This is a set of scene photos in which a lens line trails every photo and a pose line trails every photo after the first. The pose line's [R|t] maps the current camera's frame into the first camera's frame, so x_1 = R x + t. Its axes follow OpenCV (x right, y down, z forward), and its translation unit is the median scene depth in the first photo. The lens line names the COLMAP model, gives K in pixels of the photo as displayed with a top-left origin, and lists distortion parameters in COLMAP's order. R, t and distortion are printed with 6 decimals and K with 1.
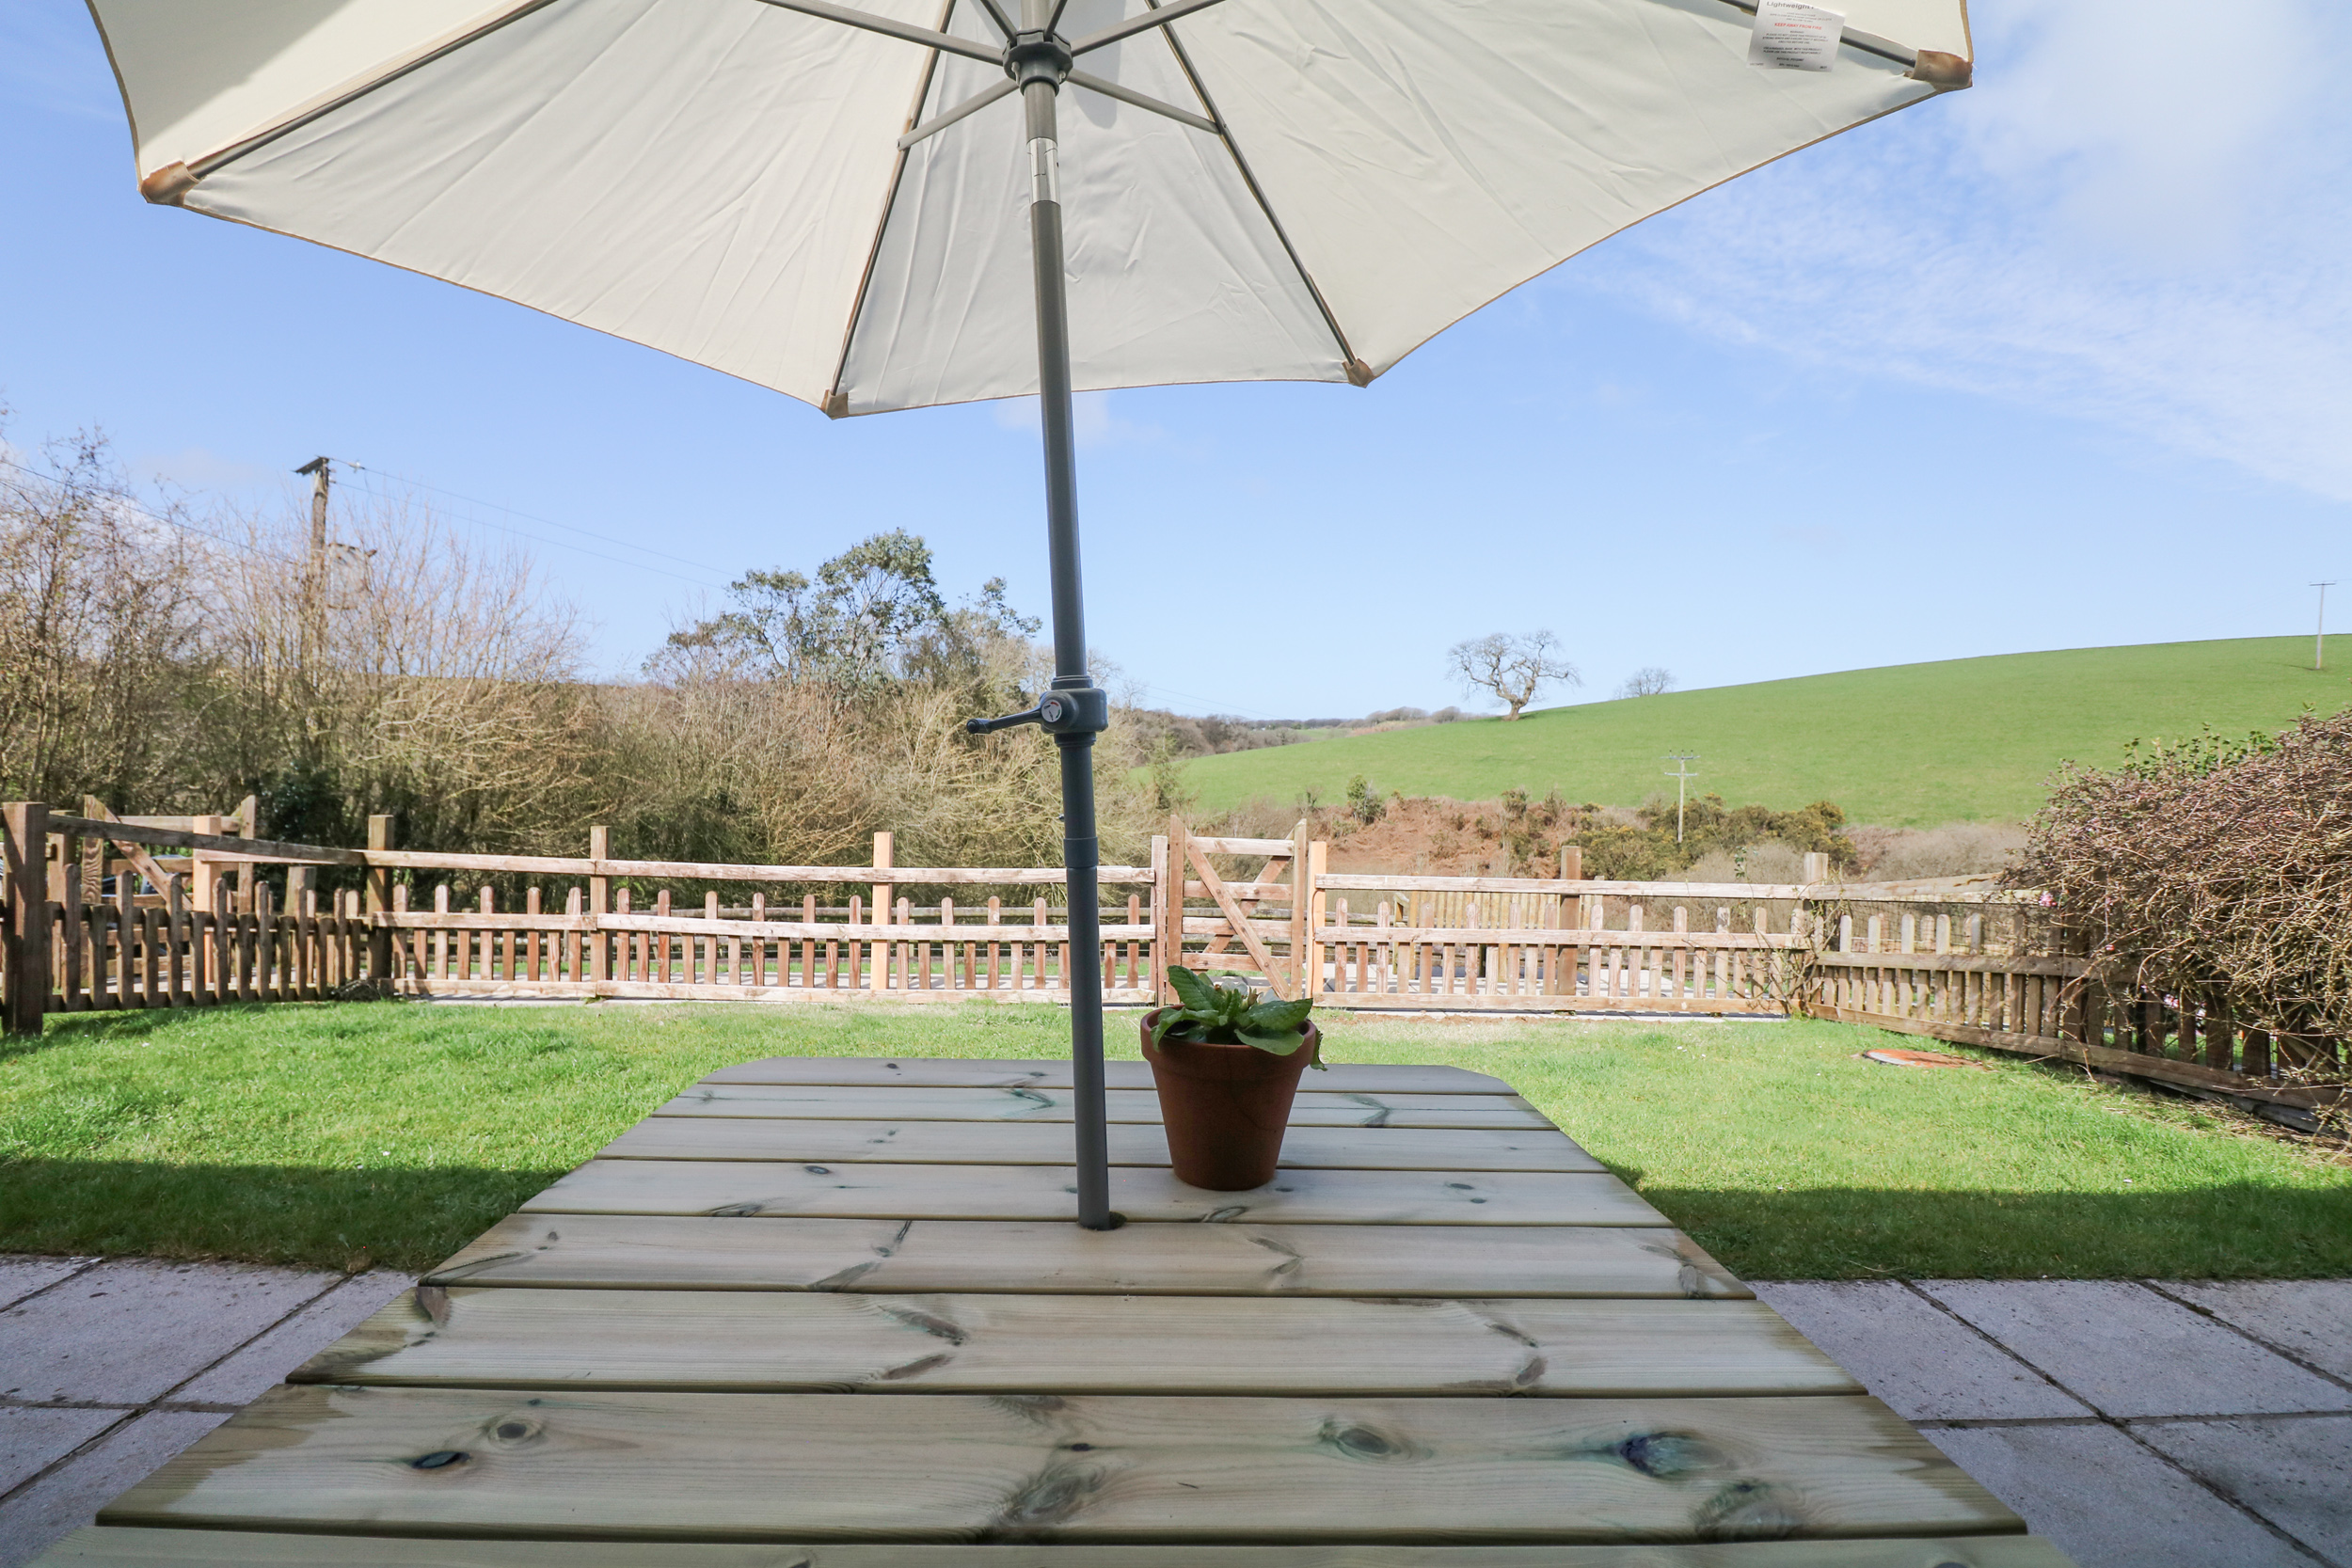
lens RADIAL K [[1088.4, 0, 1167.2], [0, 1088.4, 781.0], [0, 0, 1]] dist [-0.003868, -0.010571]
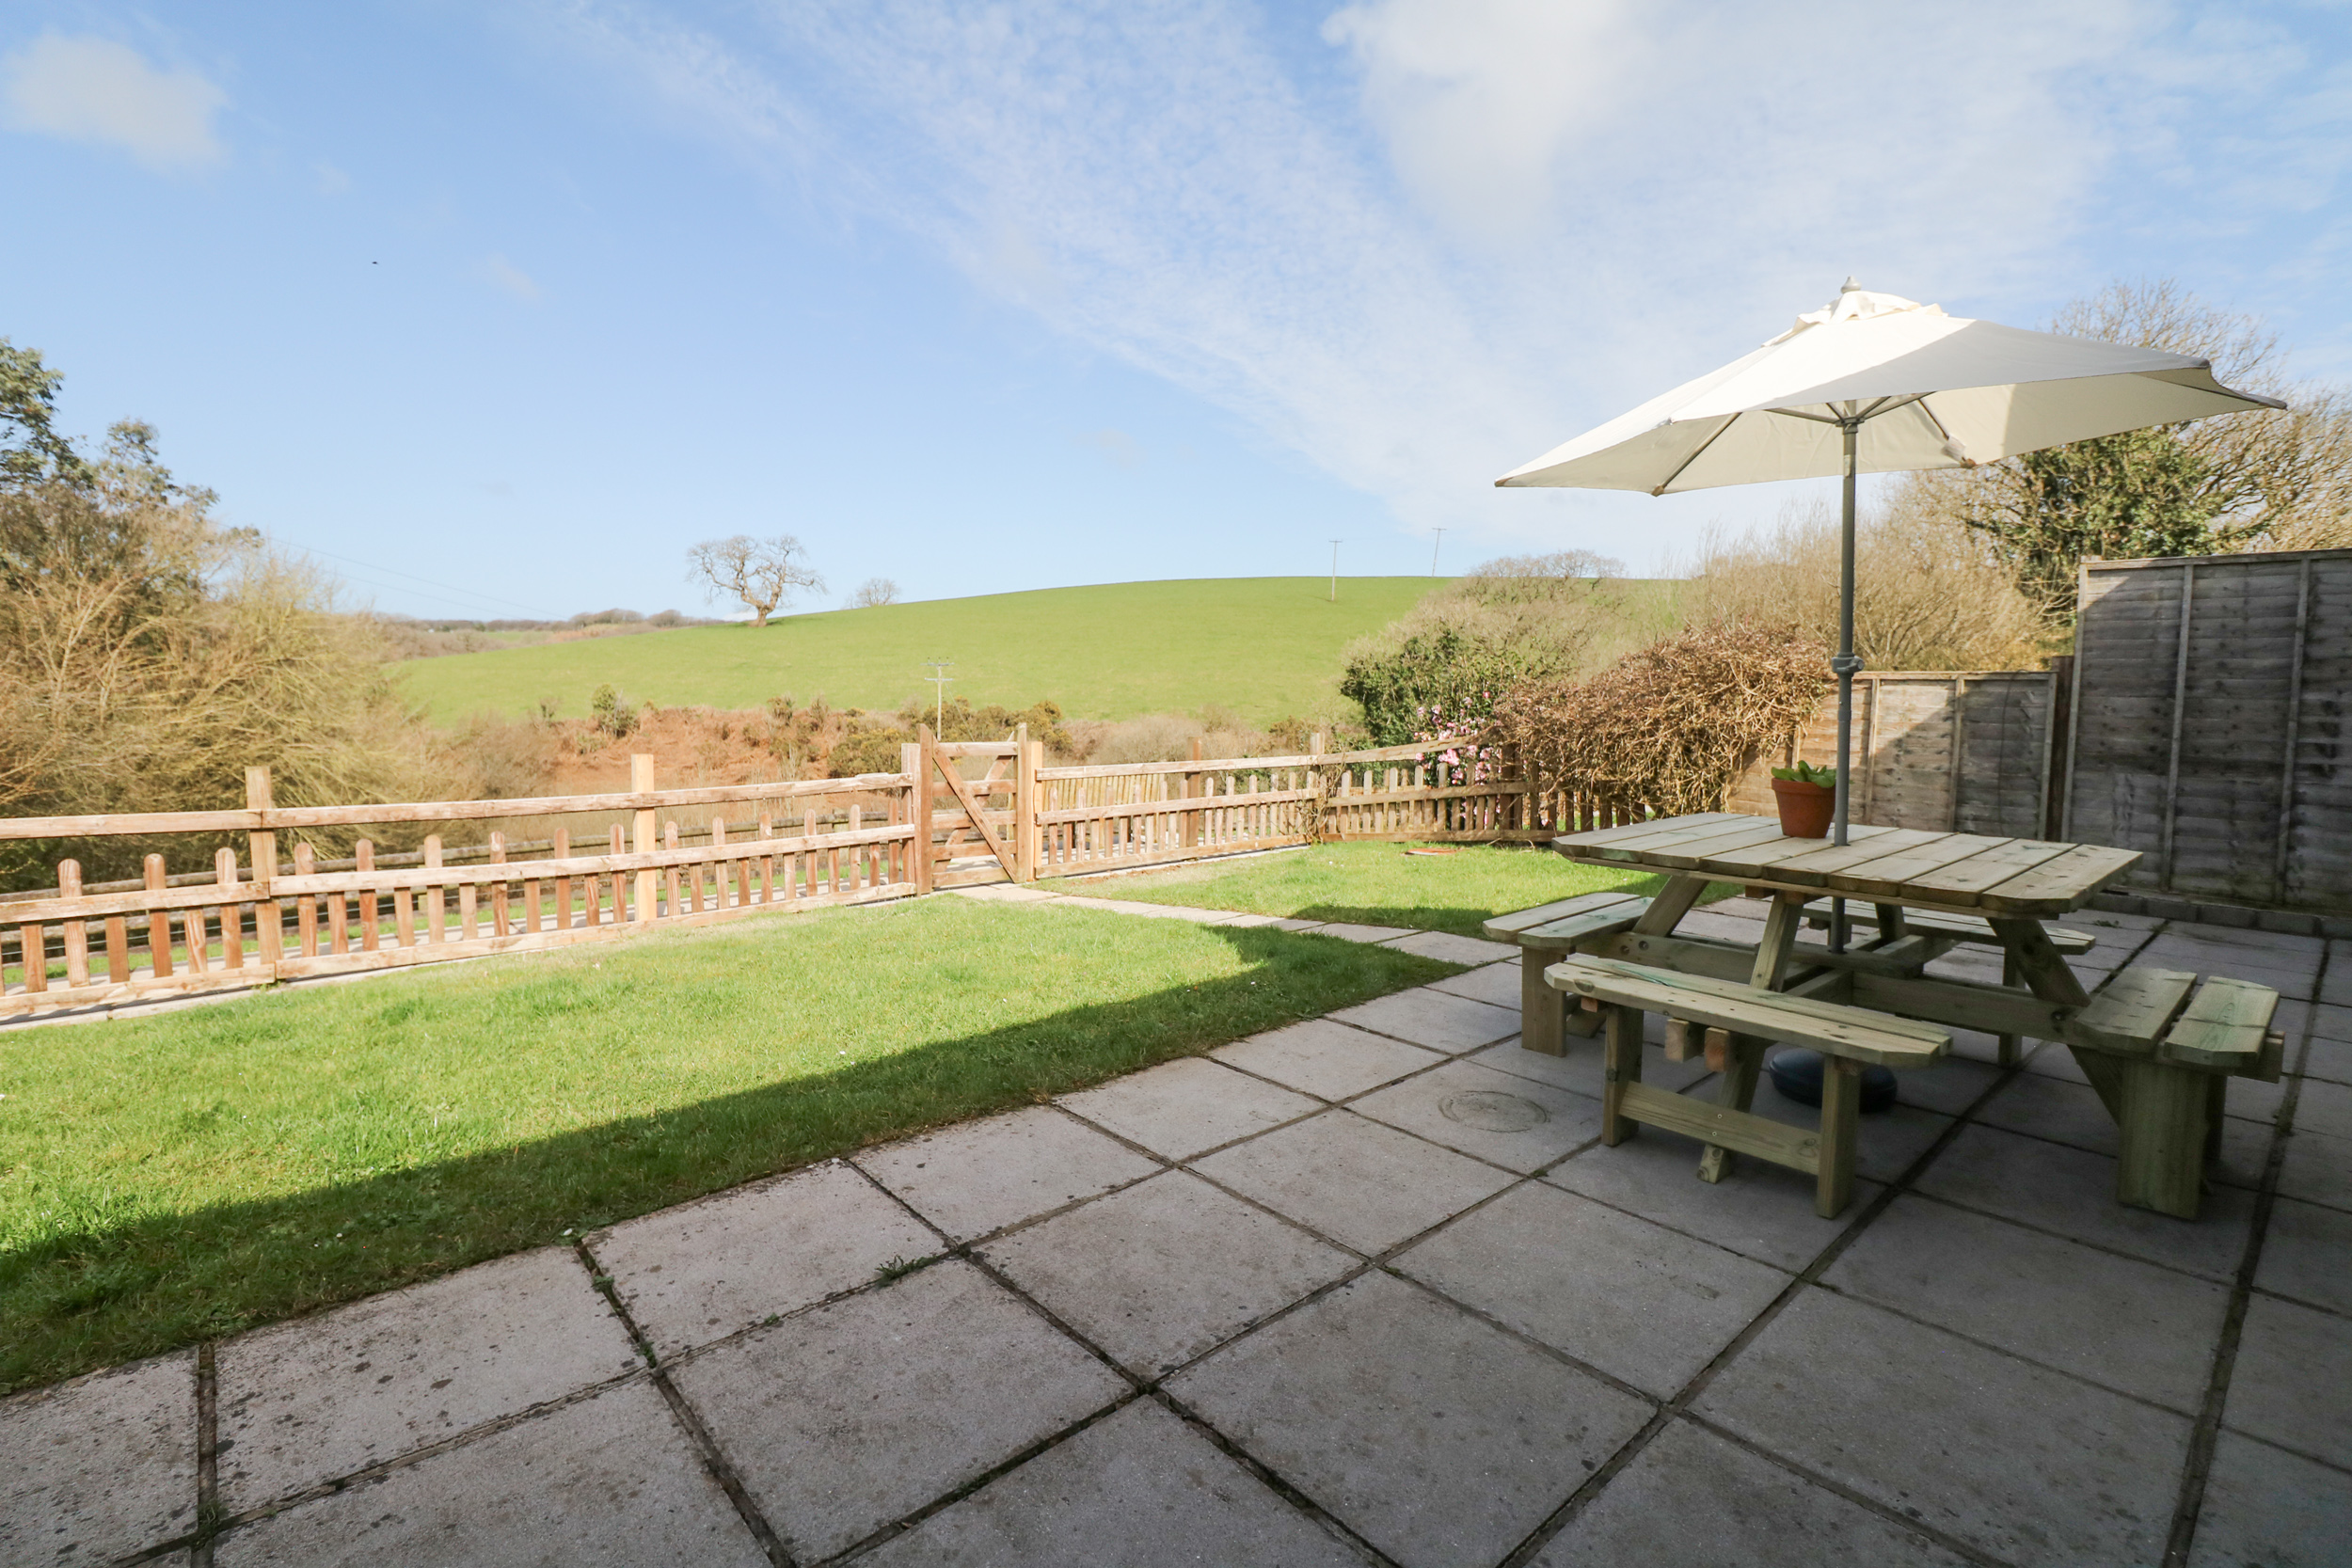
lens RADIAL K [[1088.4, 0, 1172.0], [0, 1088.4, 734.3], [0, 0, 1]] dist [-0.003868, -0.010571]
pose [[0.768303, -0.043590, 0.638600, -0.402122], [0.015825, 0.998667, 0.049129, -0.006577], [-0.639891, -0.027640, 0.767969, -0.010088]]
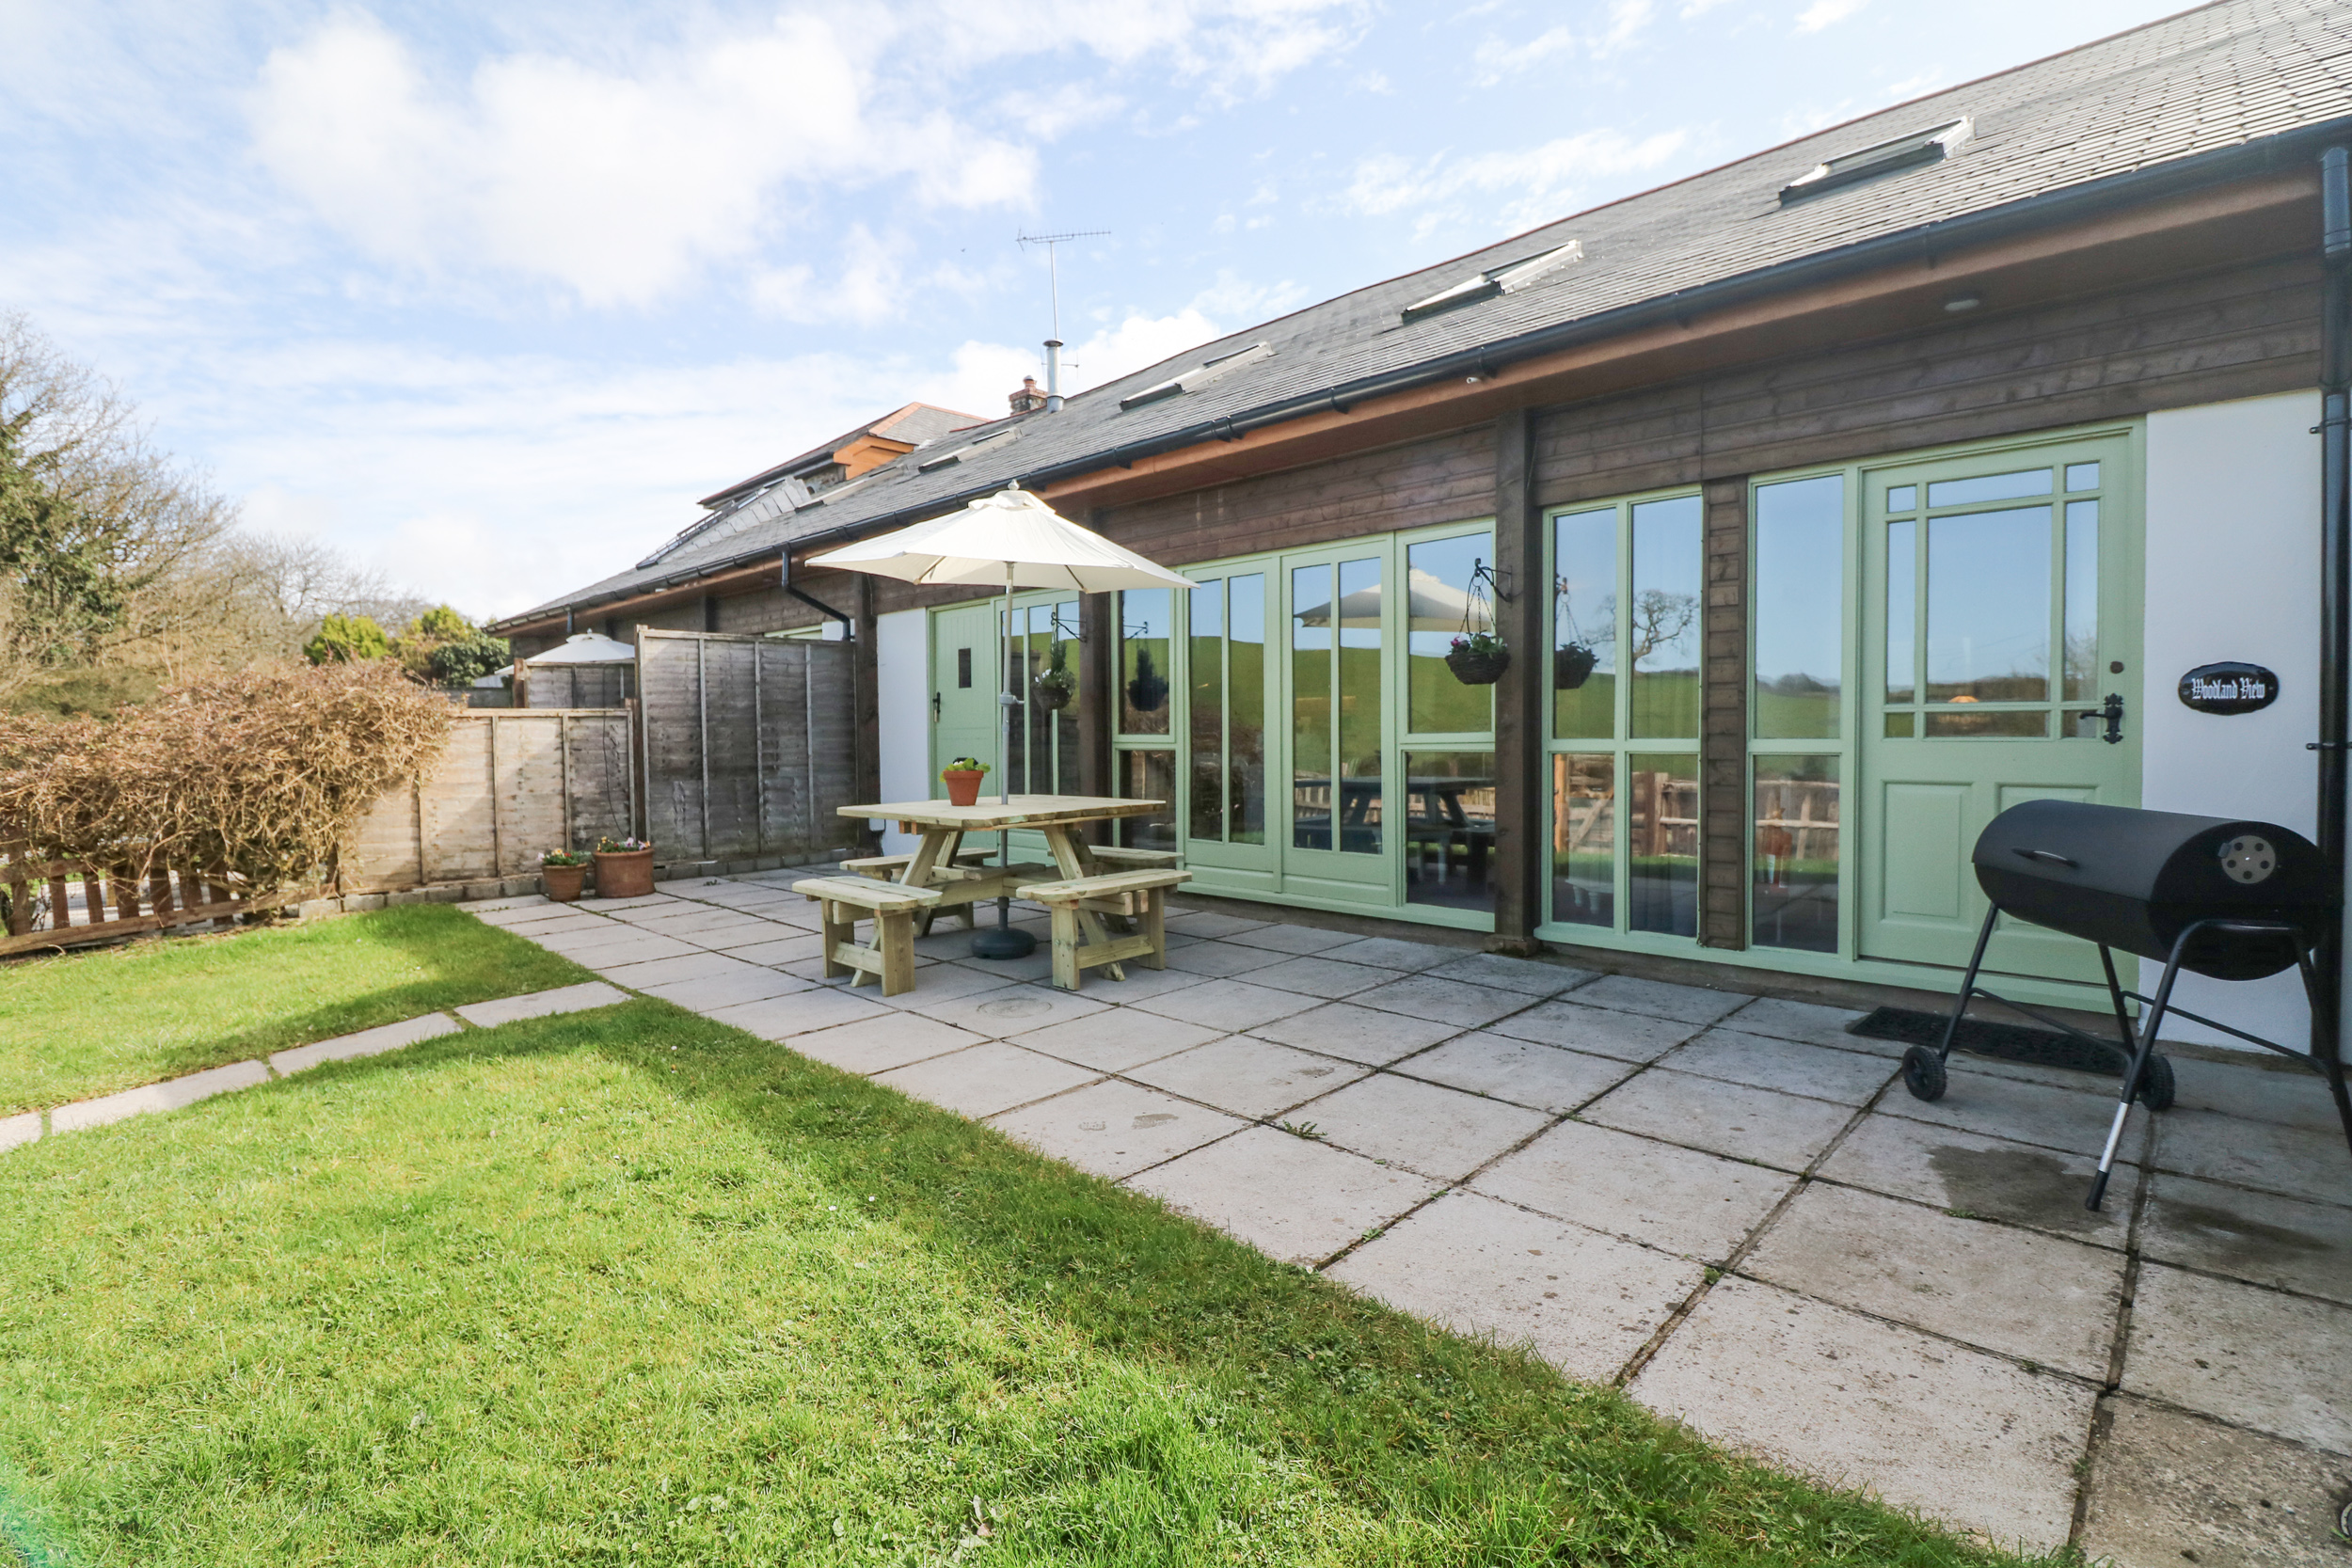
lens RADIAL K [[1088.4, 0, 1159.3], [0, 1088.4, 777.1], [0, 0, 1]] dist [-0.003868, -0.010571]
pose [[-0.692708, -0.043212, 0.719923, -0.501115], [0.009826, 0.997545, 0.069330, -0.005928], [-0.721152, 0.055099, -0.690583, 0.464496]]
